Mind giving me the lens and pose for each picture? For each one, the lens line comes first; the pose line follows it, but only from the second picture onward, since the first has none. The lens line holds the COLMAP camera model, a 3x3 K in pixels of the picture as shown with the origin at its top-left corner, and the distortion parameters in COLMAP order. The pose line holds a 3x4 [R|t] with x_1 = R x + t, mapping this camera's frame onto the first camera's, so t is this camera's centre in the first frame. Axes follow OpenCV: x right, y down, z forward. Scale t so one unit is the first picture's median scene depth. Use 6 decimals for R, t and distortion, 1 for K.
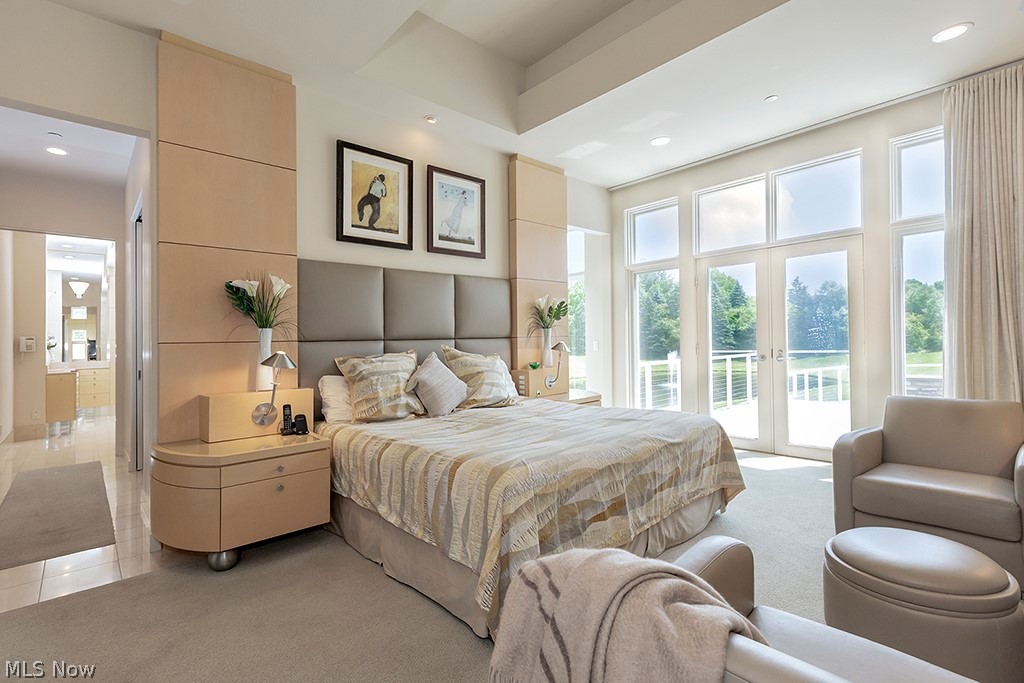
lens RADIAL K [[466.6, 0, 512.2], [0, 466.6, 338.2], [0, 0, 1]] dist [0.000184, -0.000429]
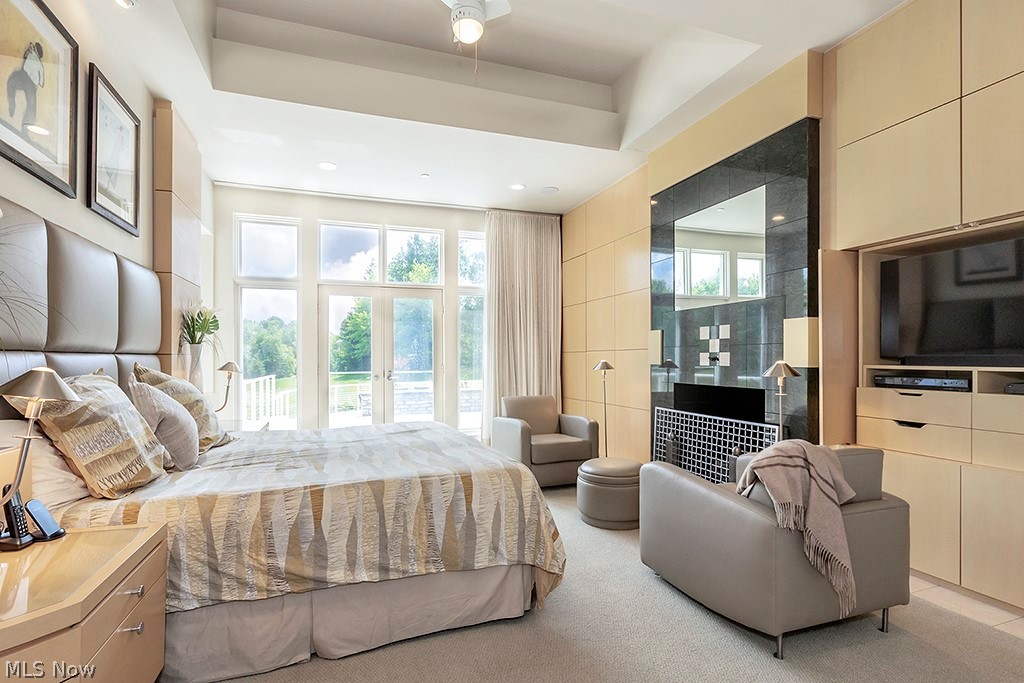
lens RADIAL K [[466.6, 0, 503.2], [0, 466.6, 363.6], [0, 0, 1]] dist [0.000184, -0.000429]
pose [[0.395338, 0.013453, 0.918437, -0.735621], [-0.012915, 0.999875, -0.009087, 0.022414], [-0.918445, -0.008269, 0.395462, 0.383076]]
